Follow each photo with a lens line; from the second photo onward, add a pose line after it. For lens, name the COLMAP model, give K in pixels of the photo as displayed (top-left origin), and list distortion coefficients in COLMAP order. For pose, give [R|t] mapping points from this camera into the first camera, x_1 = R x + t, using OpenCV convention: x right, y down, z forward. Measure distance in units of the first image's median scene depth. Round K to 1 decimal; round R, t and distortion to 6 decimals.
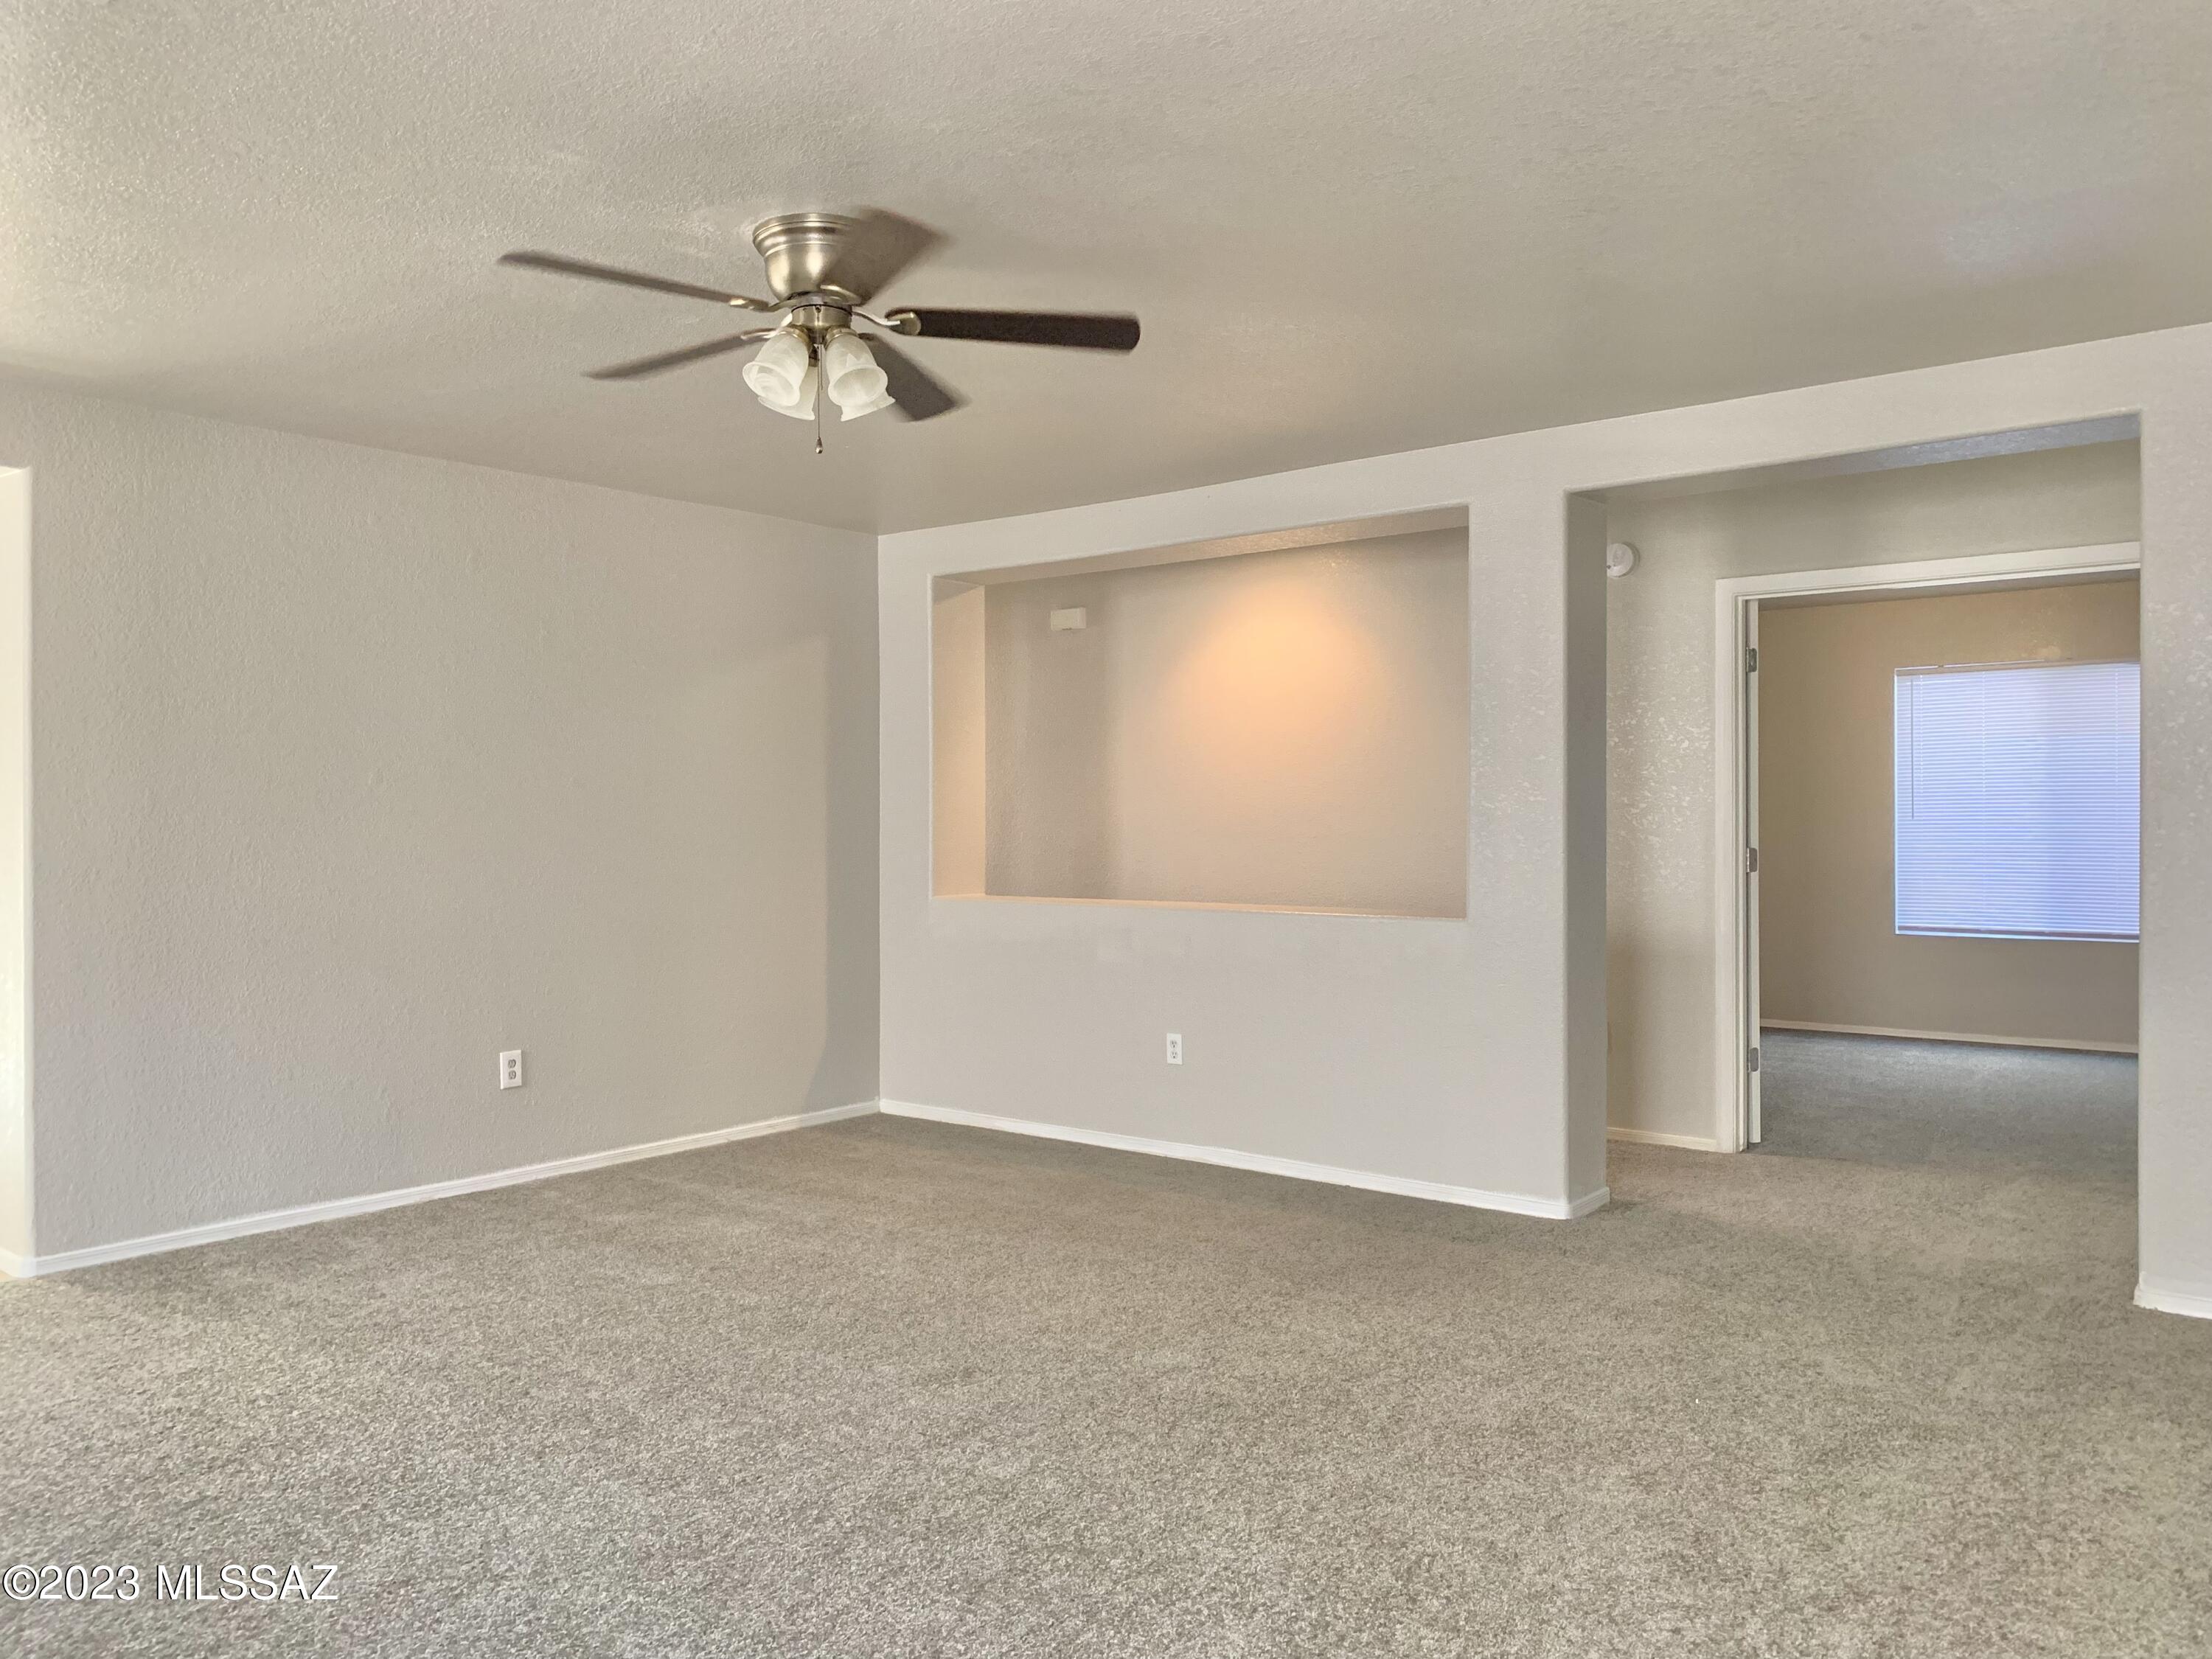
lens RADIAL K [[1695.0, 0, 1066.1], [0, 1695.0, 825.8], [0, 0, 1]] dist [0.041666, -0.045154]
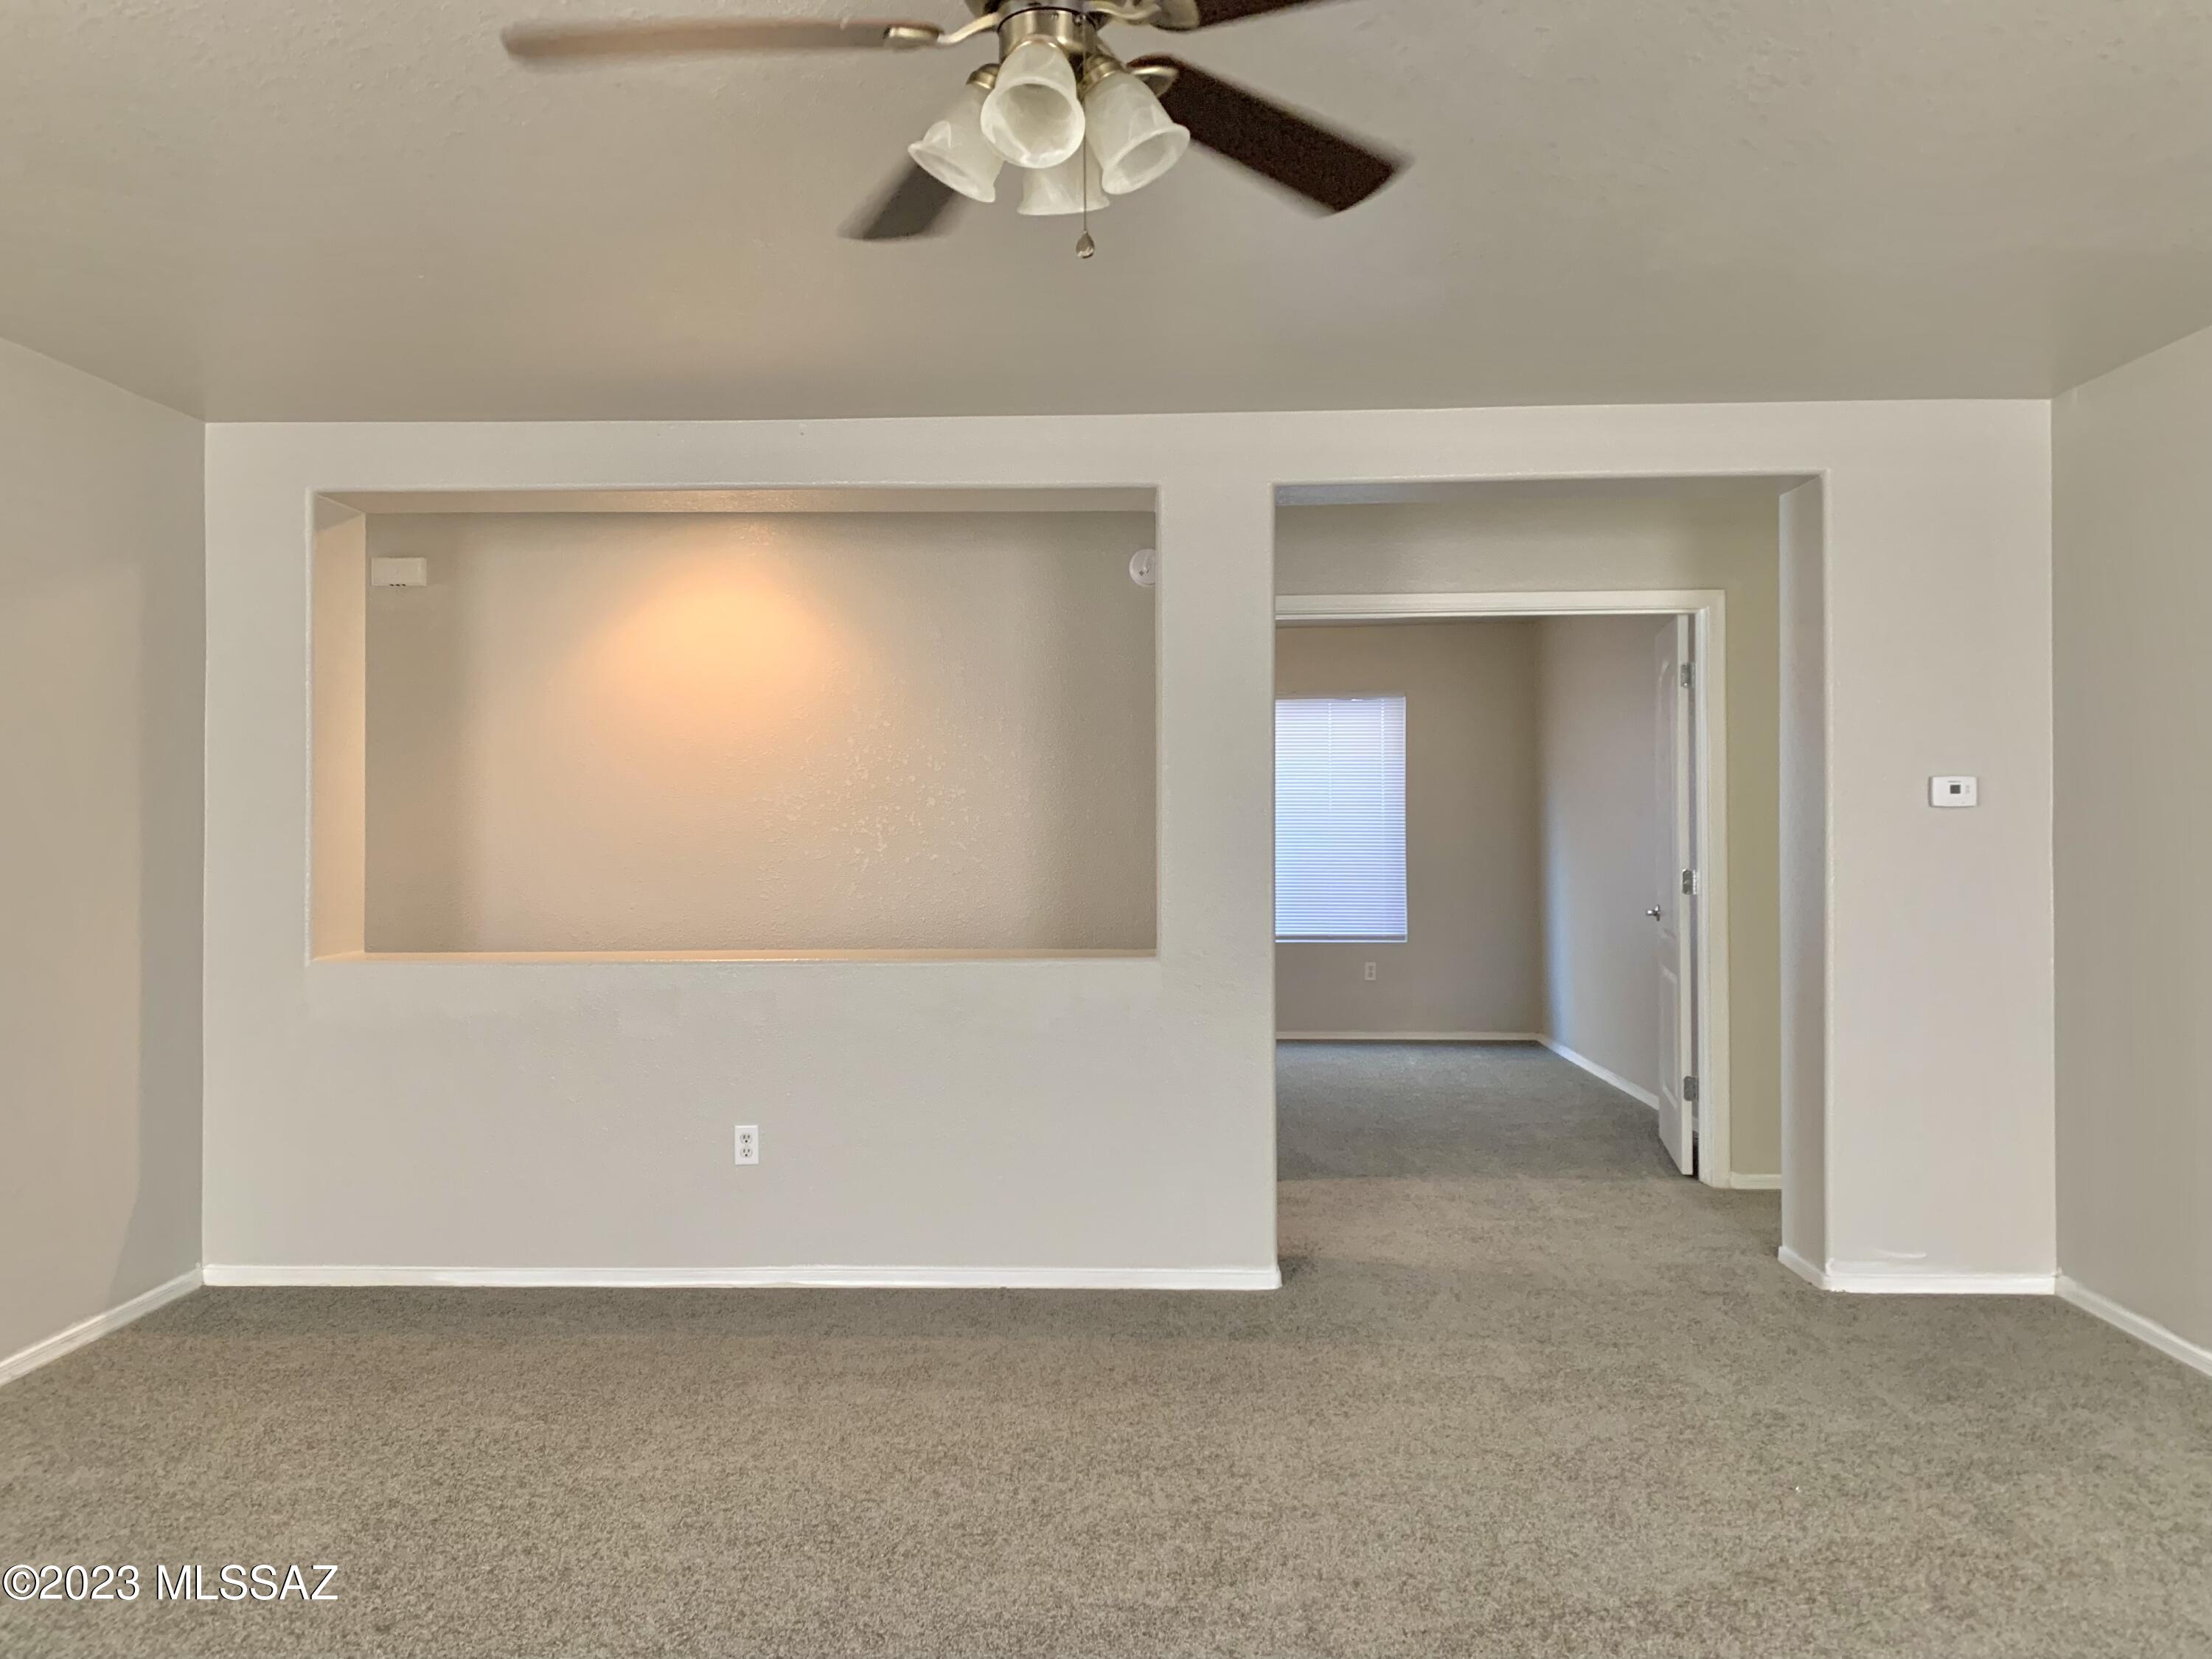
lens RADIAL K [[1695.0, 0, 1106.5], [0, 1695.0, 817.1], [0, 0, 1]] dist [0.041666, -0.045154]
pose [[0.784036, 0.003509, 0.620705, -0.287645], [0.001433, 0.999971, -0.007462, -0.010964], [-0.620714, 0.006740, 0.784008, 0.293703]]
